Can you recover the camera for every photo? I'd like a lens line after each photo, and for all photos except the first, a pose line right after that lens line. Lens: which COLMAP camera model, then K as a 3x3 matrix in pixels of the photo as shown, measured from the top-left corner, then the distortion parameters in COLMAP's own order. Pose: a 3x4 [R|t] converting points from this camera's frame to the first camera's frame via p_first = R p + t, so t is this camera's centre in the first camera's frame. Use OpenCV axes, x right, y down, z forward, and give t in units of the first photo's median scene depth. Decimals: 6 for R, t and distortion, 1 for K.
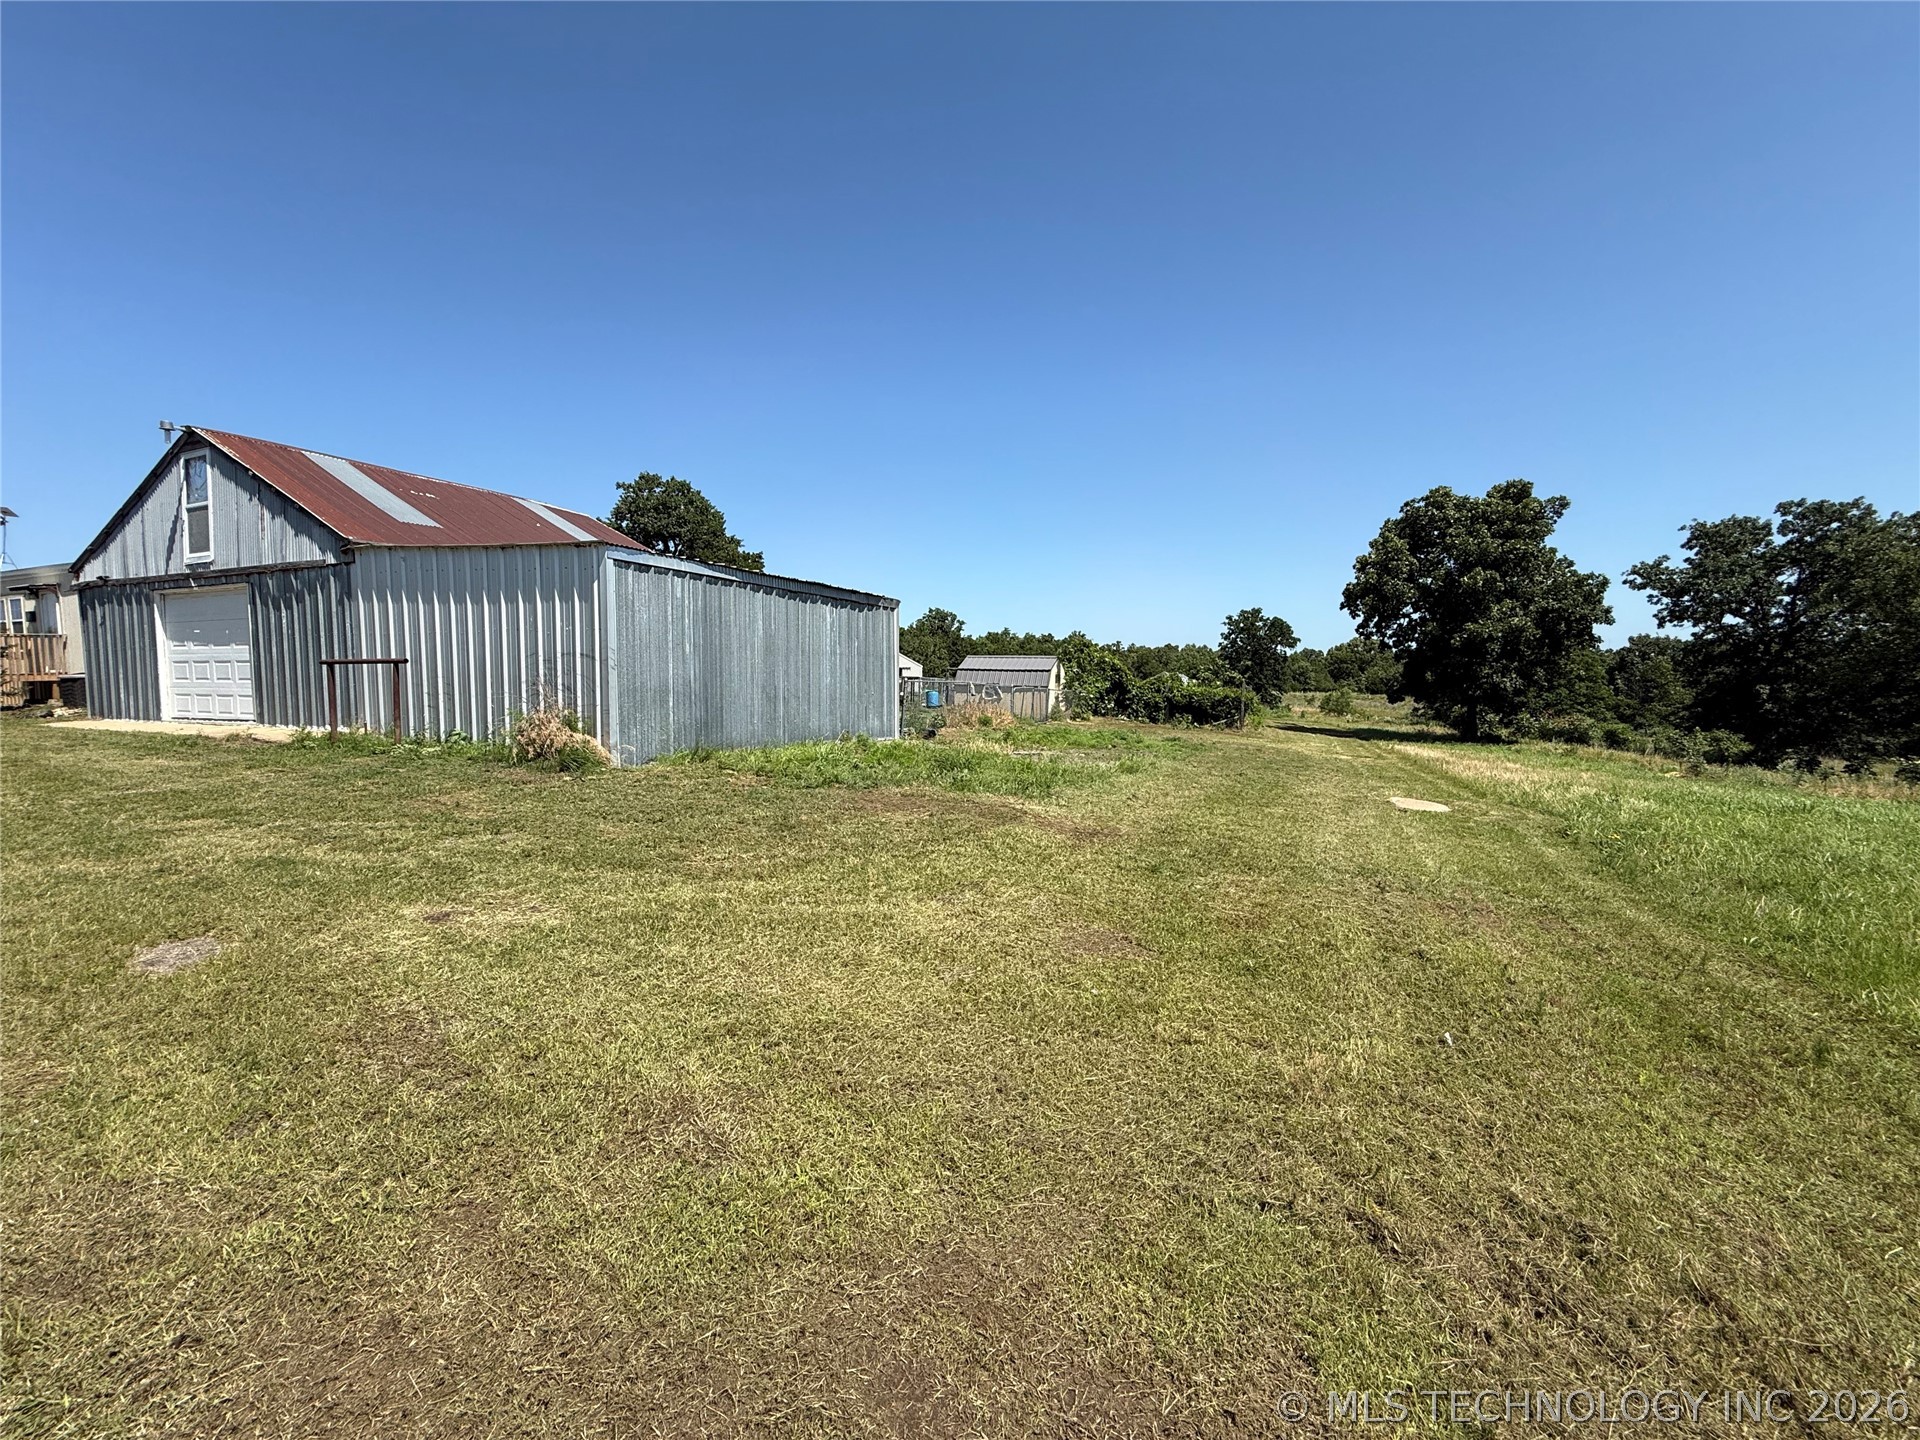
lens RADIAL K [[770.1, 0, 948.3], [0, 770.1, 722.8], [0, 0, 1]] dist [-0.000436, 0.000740]
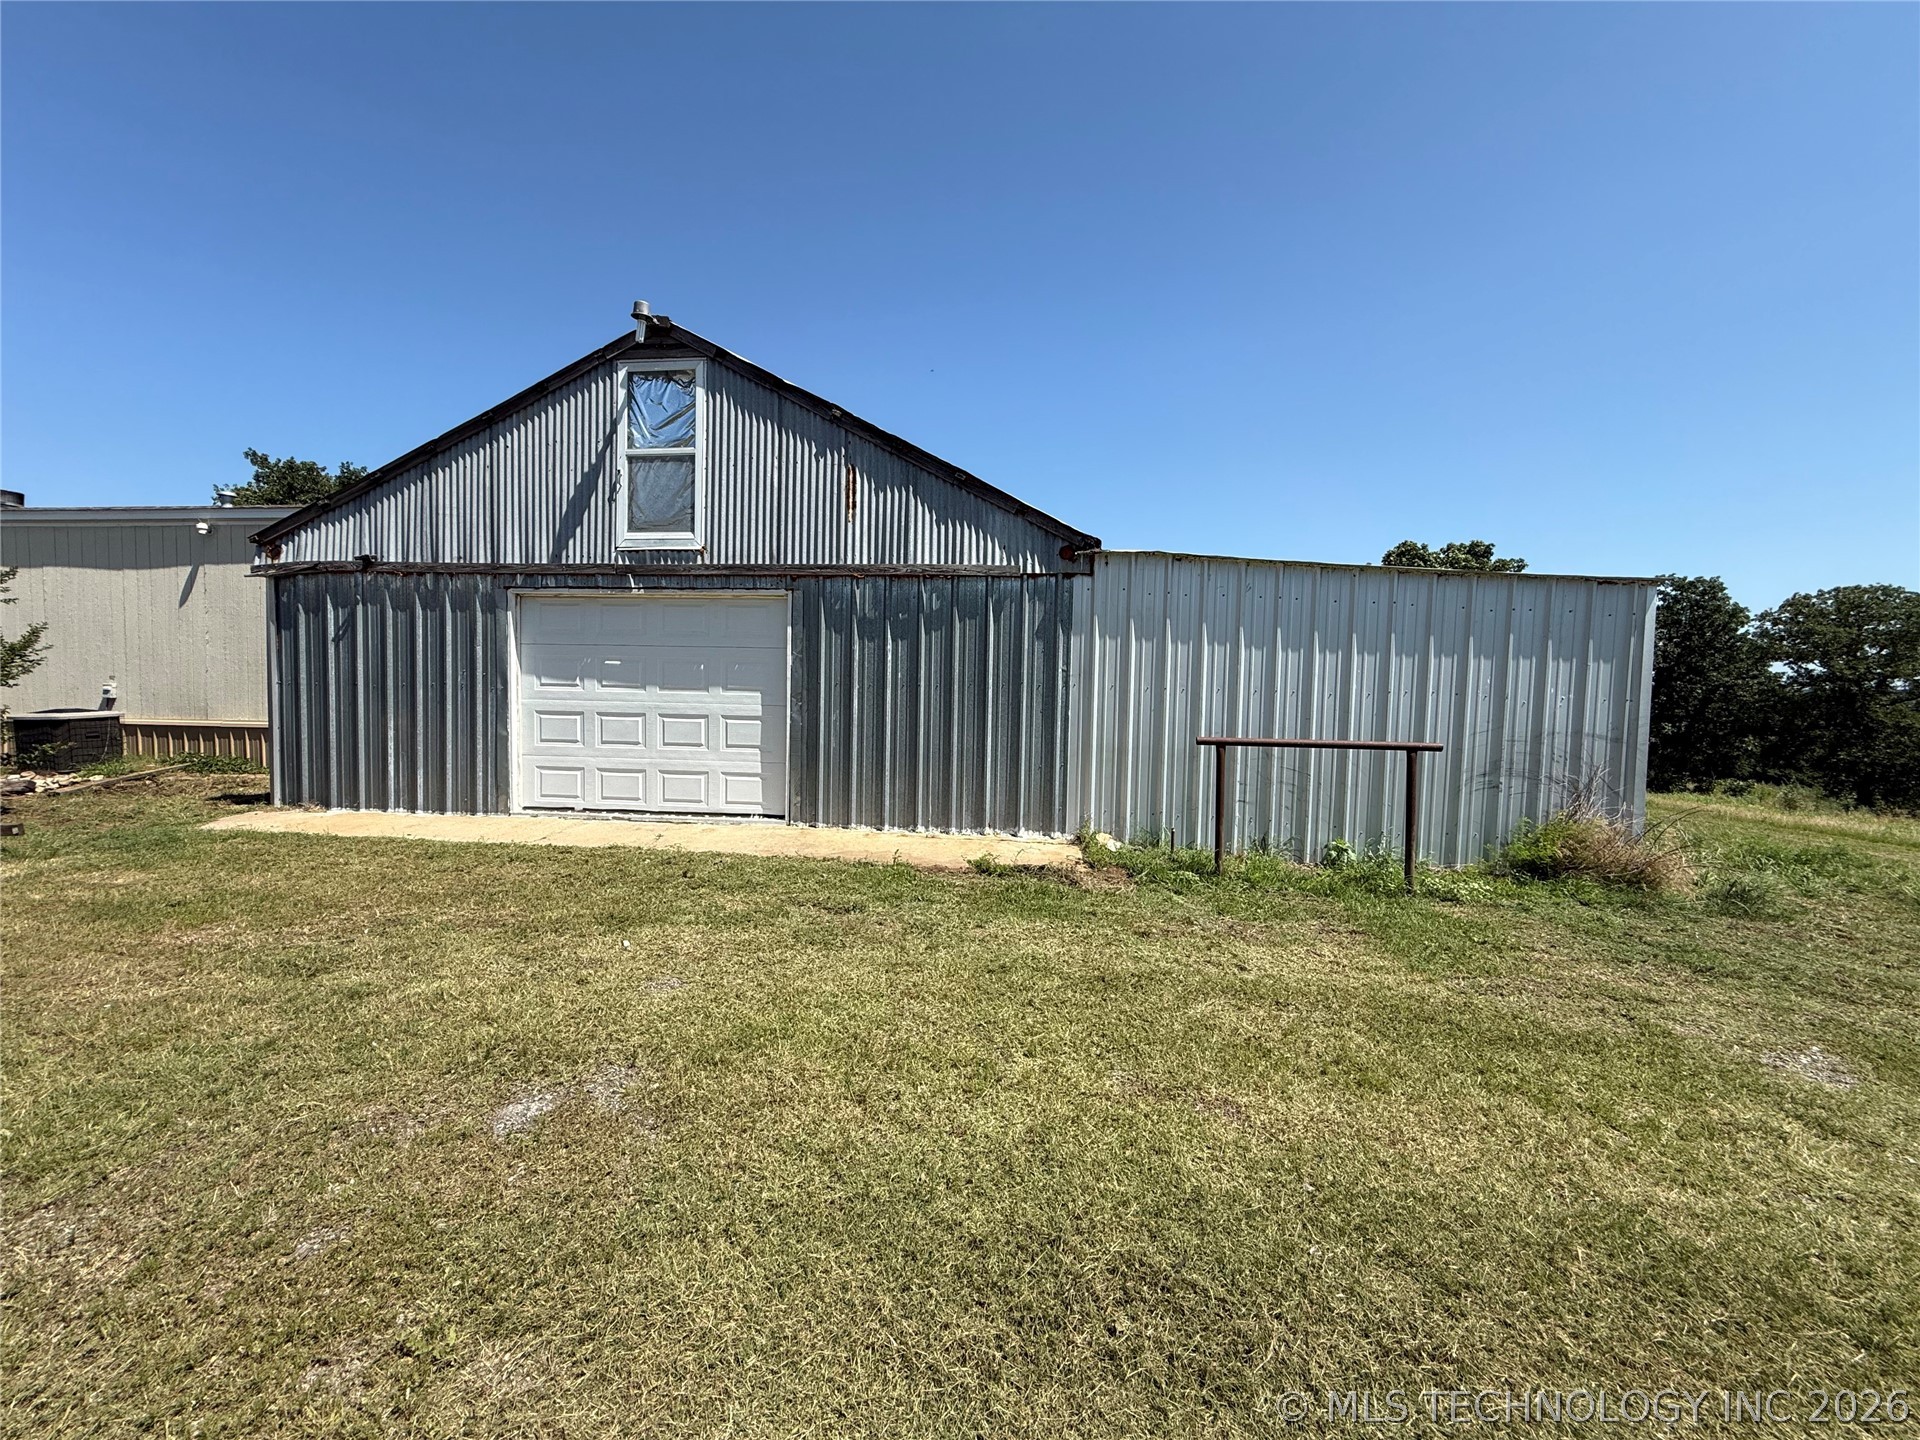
lens RADIAL K [[770.1, 0, 959.5], [0, 770.1, 715.9], [0, 0, 1]] dist [-0.000436, 0.000740]
pose [[0.950482, 0.000741, 0.310779, -0.329880], [0.002966, 0.999930, -0.011454, -0.025745], [-0.310766, 0.011809, 0.950413, 0.130651]]
